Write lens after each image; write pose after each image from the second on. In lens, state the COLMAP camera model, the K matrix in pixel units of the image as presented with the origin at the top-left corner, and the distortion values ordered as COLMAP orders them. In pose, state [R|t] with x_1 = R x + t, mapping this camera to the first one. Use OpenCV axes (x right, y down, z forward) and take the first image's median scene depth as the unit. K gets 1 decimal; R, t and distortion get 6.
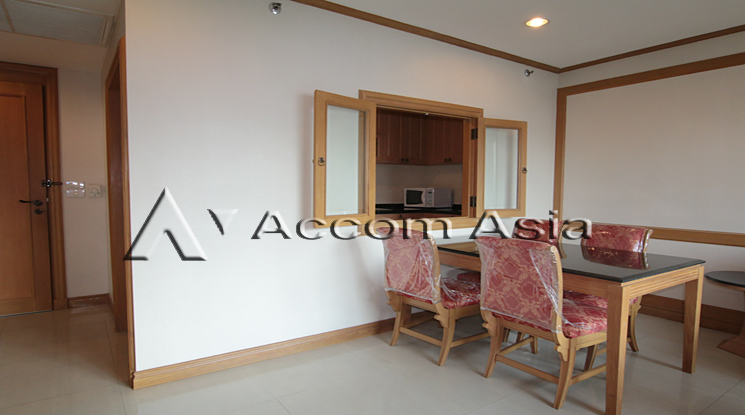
lens RADIAL K [[436.1, 0, 372.5], [0, 436.1, 207.5], [0, 0, 1]] dist [-0.000065, 0.000055]
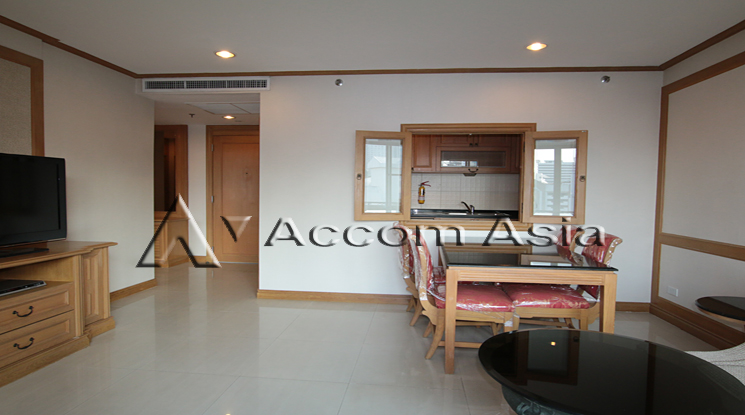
lens RADIAL K [[436.1, 0, 372.5], [0, 436.1, 207.5], [0, 0, 1]] dist [-0.000065, 0.000055]
pose [[0.754459, 0.024004, -0.655908, 0.657138], [-0.037411, 0.999279, -0.006461, 0.006068], [0.655280, 0.029413, 0.754813, -0.078931]]
